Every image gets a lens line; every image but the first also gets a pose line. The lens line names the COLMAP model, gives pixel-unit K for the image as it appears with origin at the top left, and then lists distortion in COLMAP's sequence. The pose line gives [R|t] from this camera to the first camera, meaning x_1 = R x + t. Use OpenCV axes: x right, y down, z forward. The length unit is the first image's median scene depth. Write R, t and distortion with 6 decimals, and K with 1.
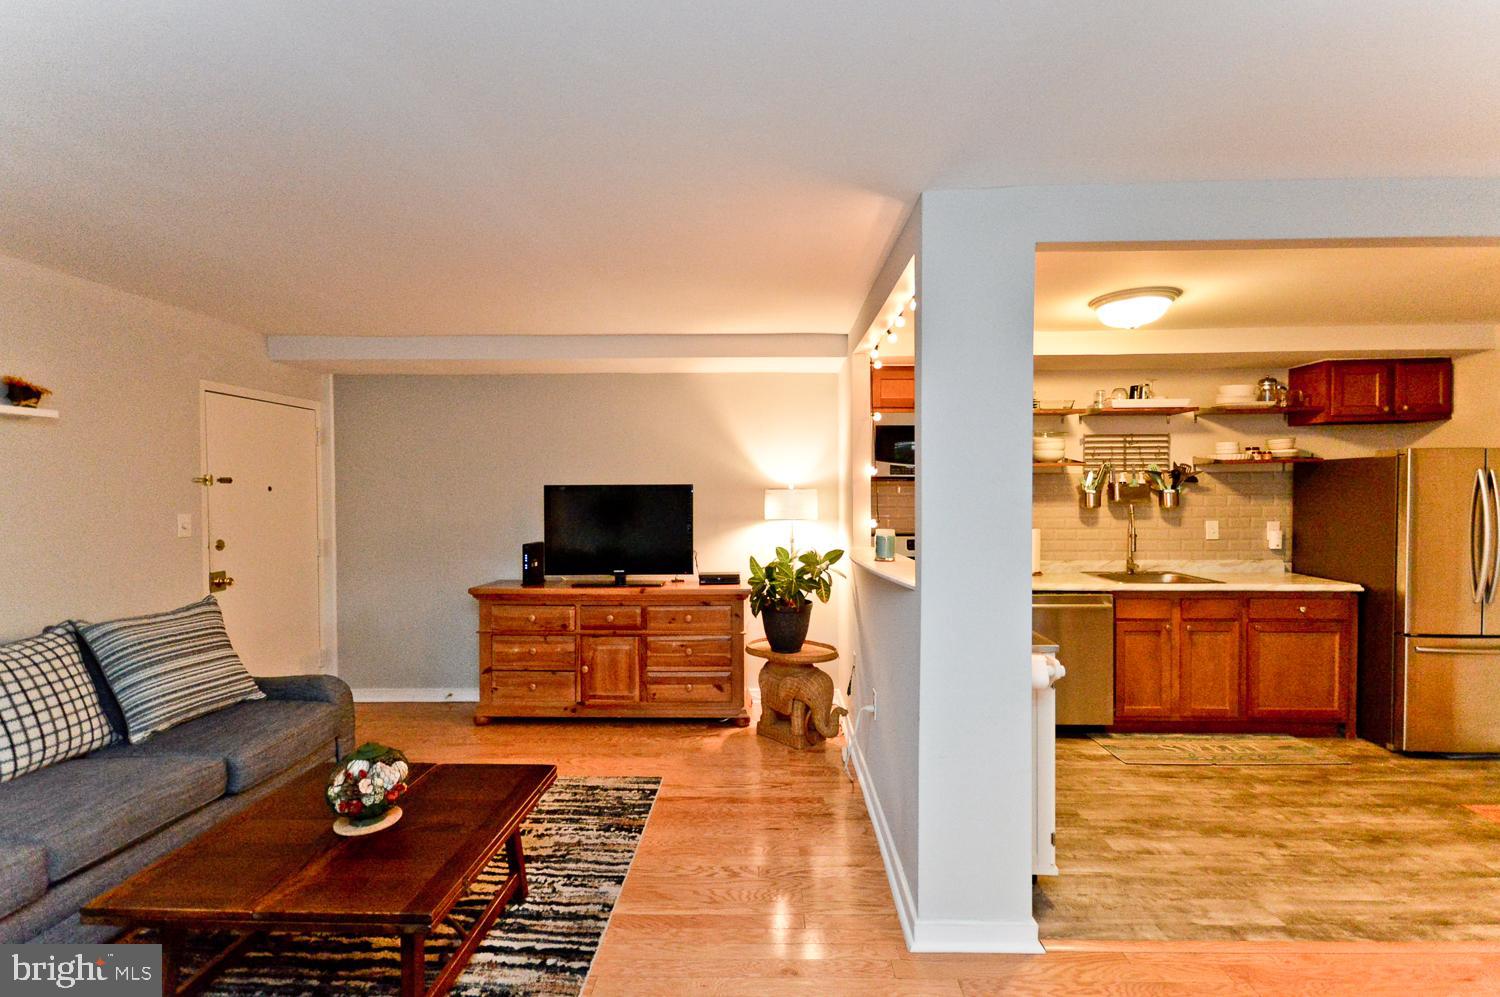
lens RADIAL K [[681.5, 0, 751.2], [0, 681.5, 510.0], [0, 0, 1]] dist [0.027118, -0.009145]
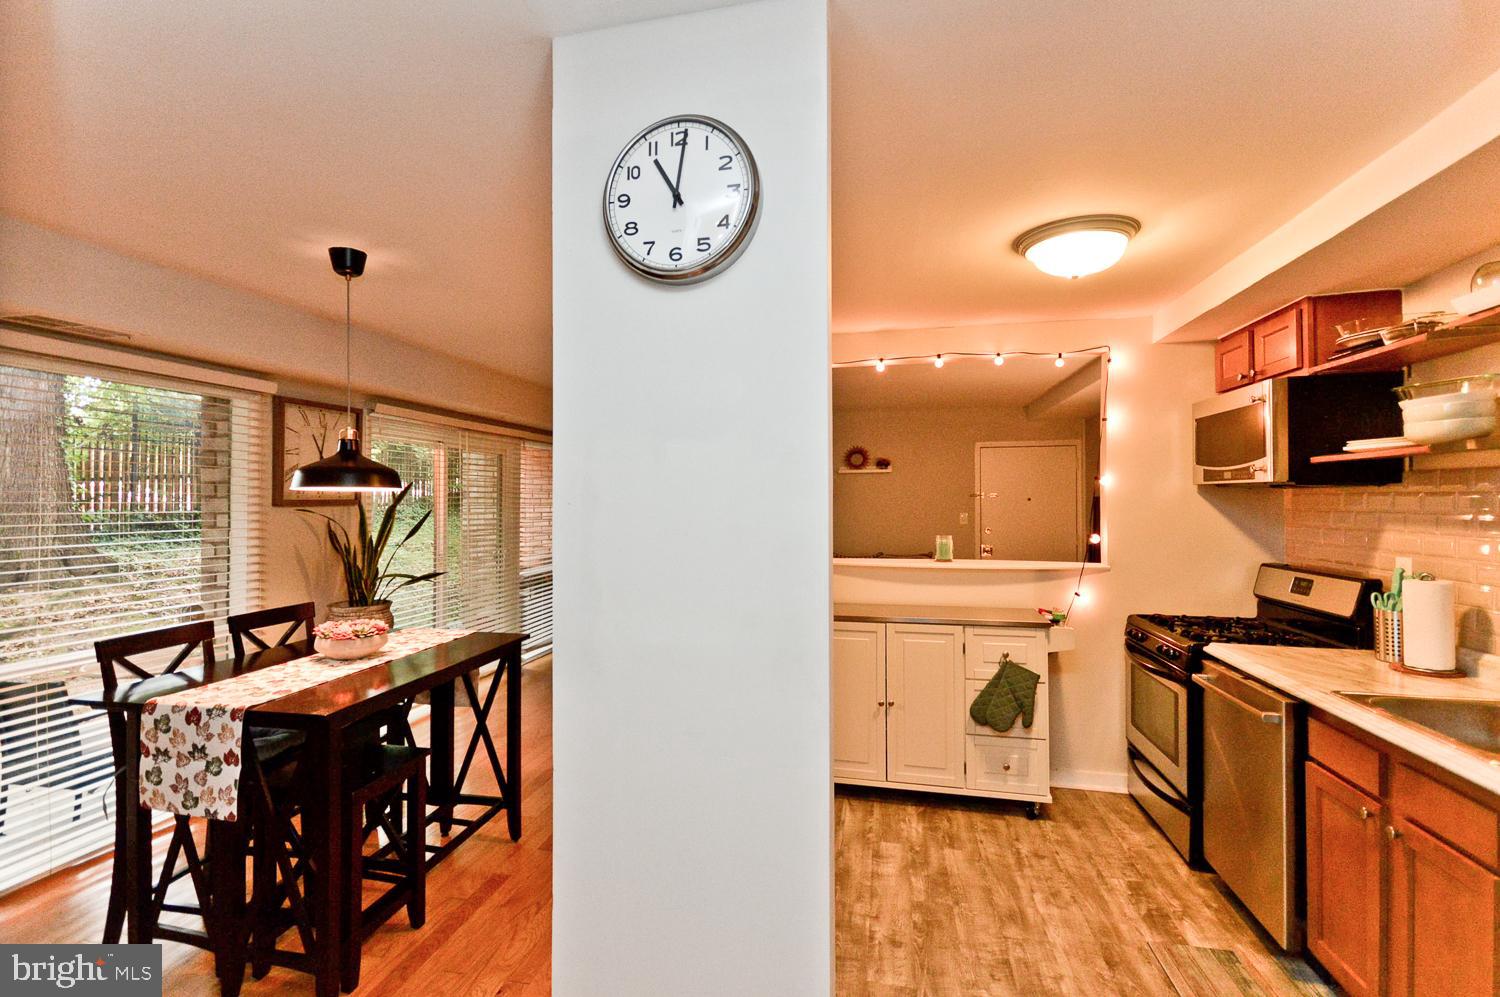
lens RADIAL K [[690.8, 0, 731.3], [0, 690.8, 496.6], [0, 0, 1]] dist [0.024690, -0.009638]
pose [[-0.202046, -0.002587, -0.979373, 1.137009], [-0.022144, 0.999753, 0.001927, -0.026425], [0.979126, 0.022077, -0.202054, 0.683522]]
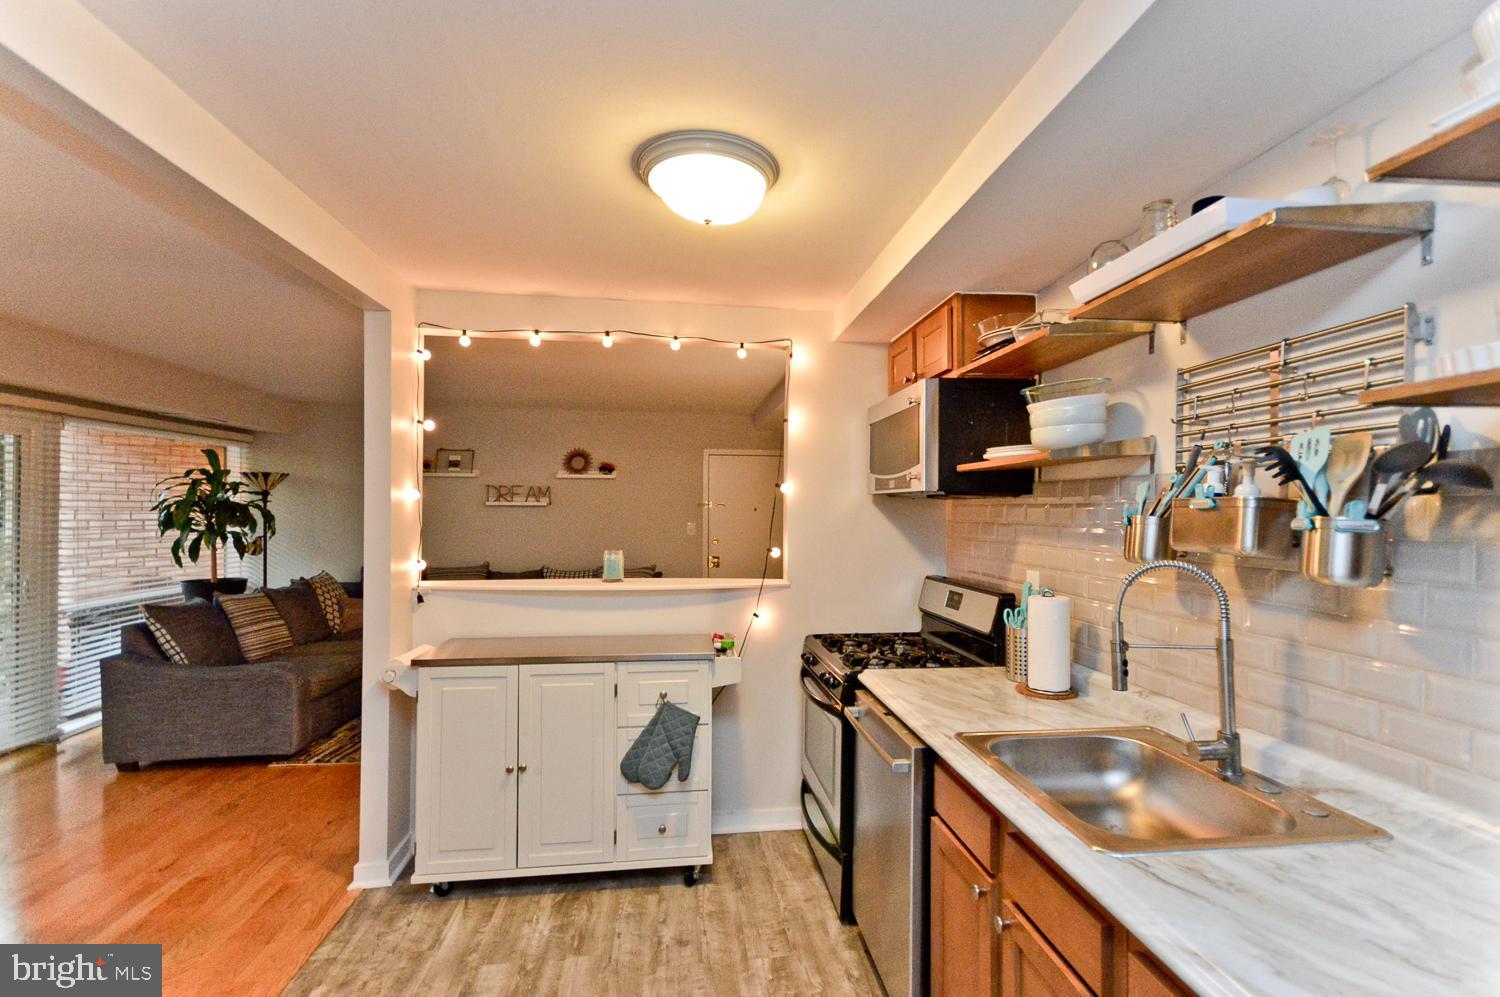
lens RADIAL K [[680.6, 0, 770.3], [0, 680.6, 515.5], [0, 0, 1]] dist [0.011417, -0.000111]
pose [[0.166005, 0.011425, -0.986059, 0.945313], [-0.032295, 0.999459, 0.006143, -0.028417], [0.985596, 0.030825, 0.166284, 0.823877]]
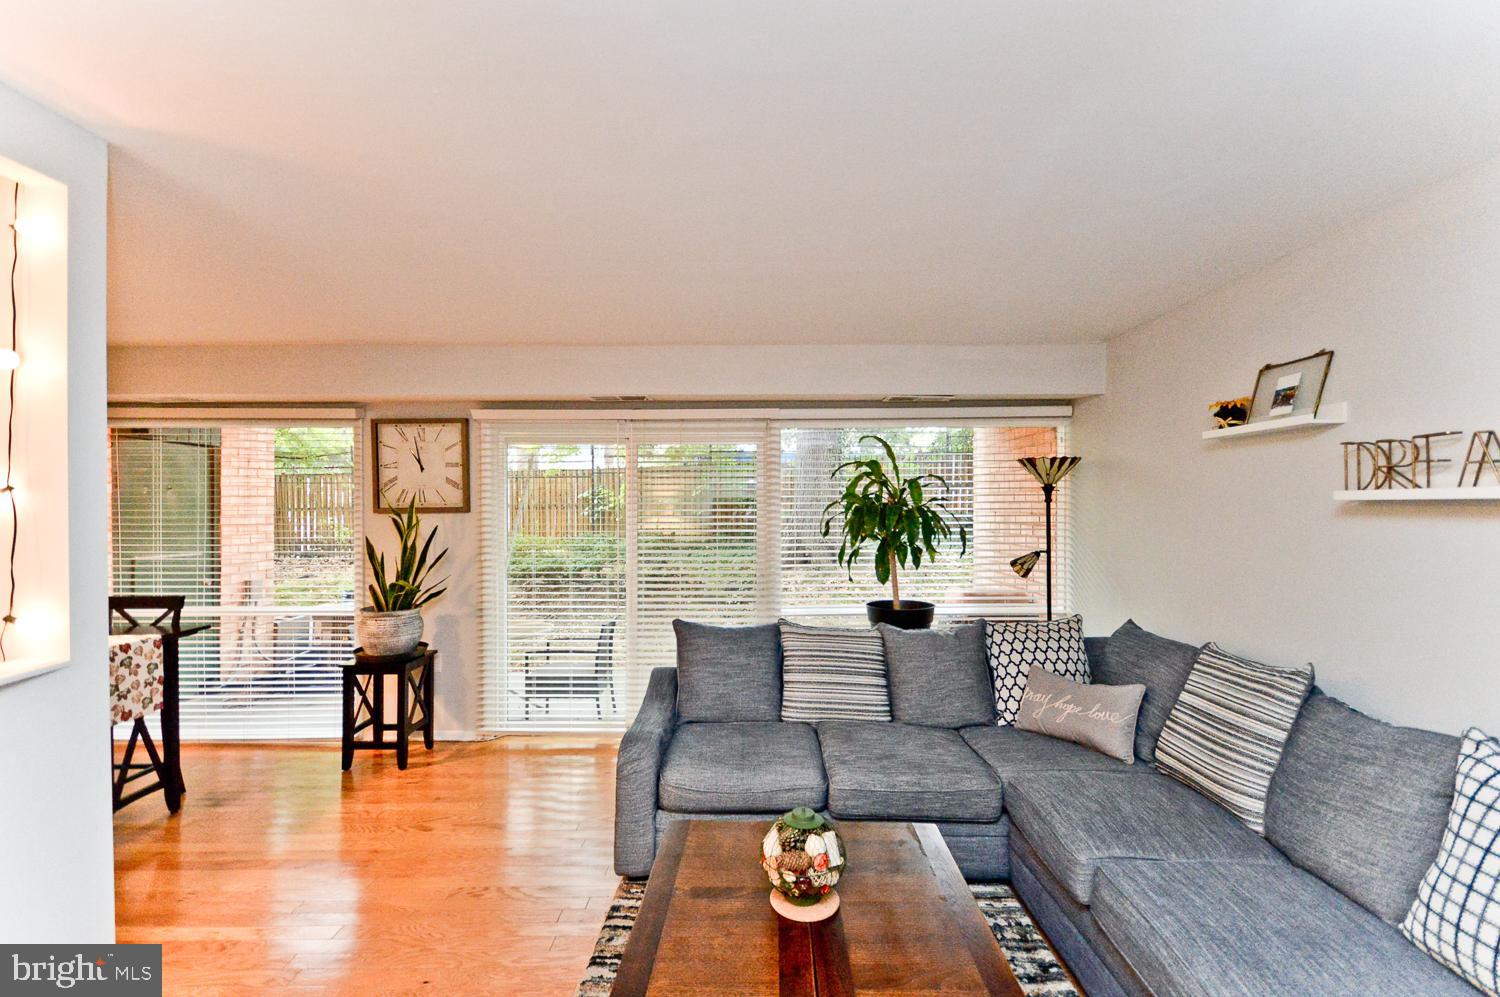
lens RADIAL K [[662.5, 0, 750.8], [0, 662.5, 501.9], [0, 0, 1]] dist [0.016592, -0.006434]
pose [[-0.999693, 0.006578, -0.023892, -0.248105], [0.006066, 0.999752, 0.021418, -0.034714], [0.024027, 0.021267, -0.999485, 0.965626]]
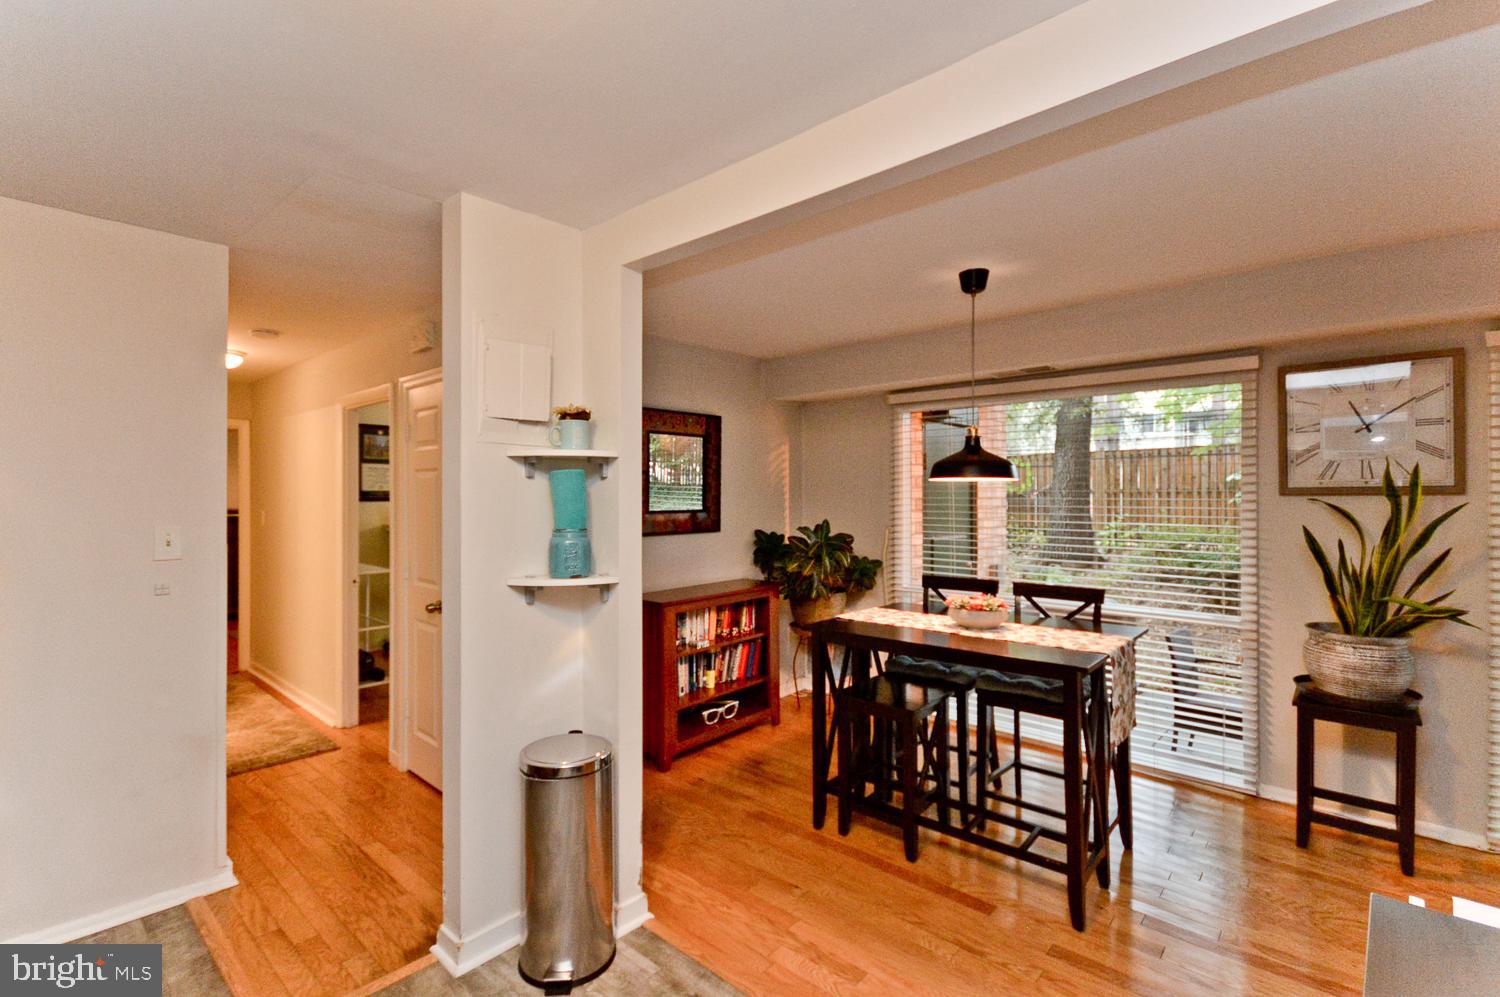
lens RADIAL K [[673.4, 0, 727.6], [0, 673.4, 494.6], [0, 0, 1]] dist [0.002730, 0.000252]
pose [[-0.753803, 0.003587, 0.657090, 0.297561], [0.021712, 0.999575, 0.019451, -0.027357], [-0.656741, 0.028929, -0.753561, 0.921895]]
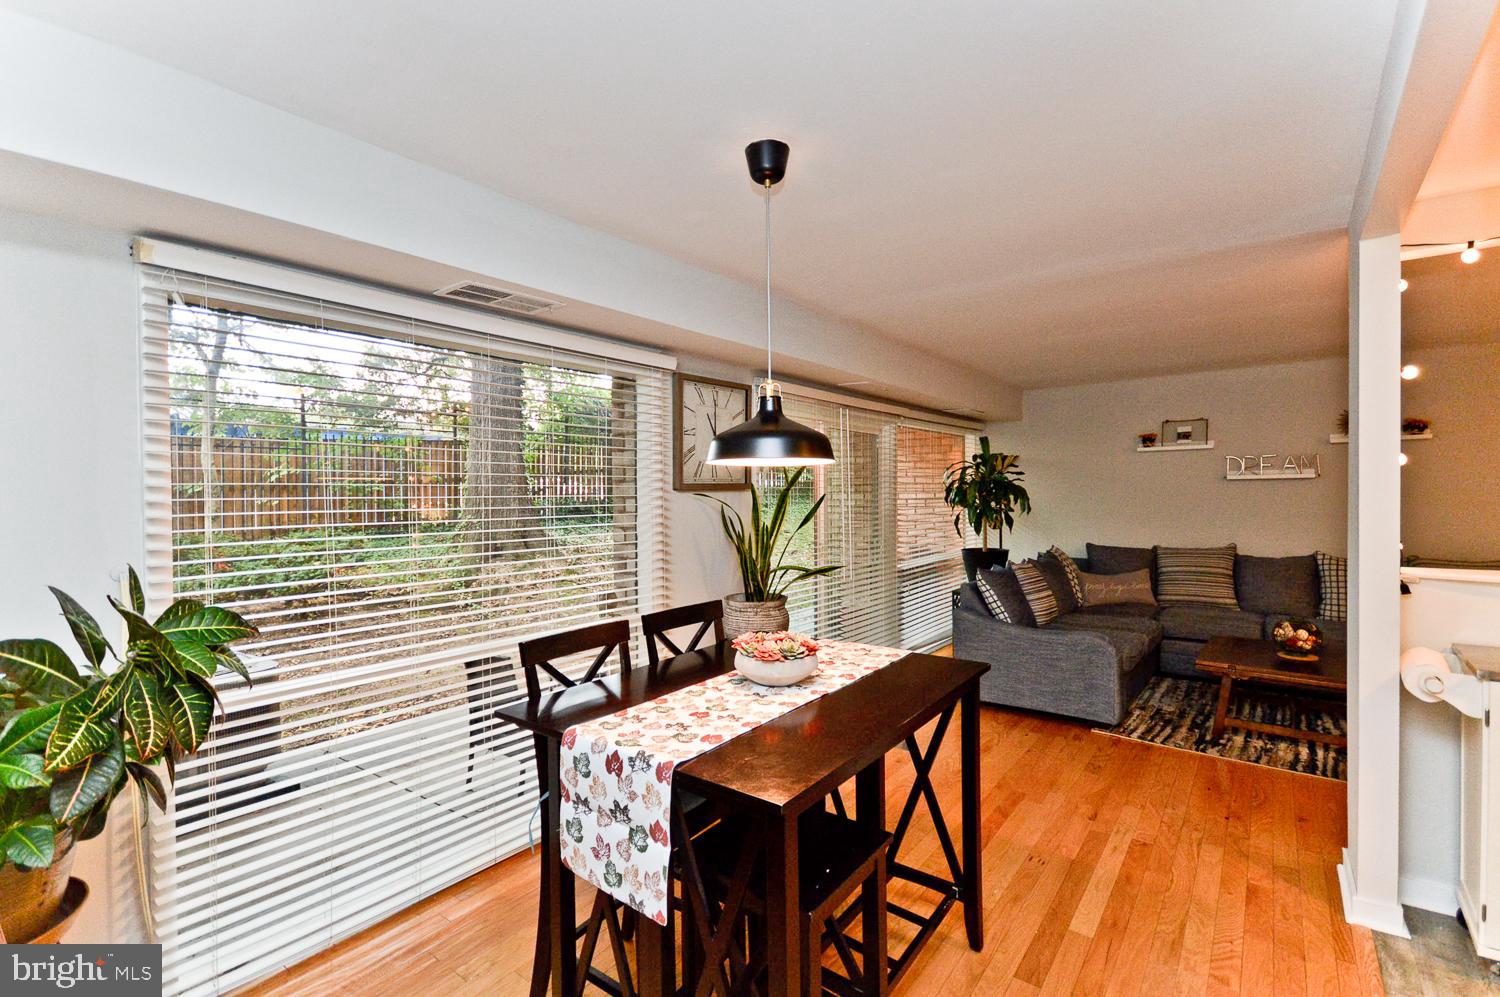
lens RADIAL K [[662.5, 0, 750.8], [0, 662.5, 501.9], [0, 0, 1]] dist [0.016592, -0.006434]
pose [[-0.598954, 0.020342, -0.800525, 0.957595], [-0.007688, 0.999485, 0.031149, -0.010256], [0.800747, 0.024811, -0.598489, 0.471303]]
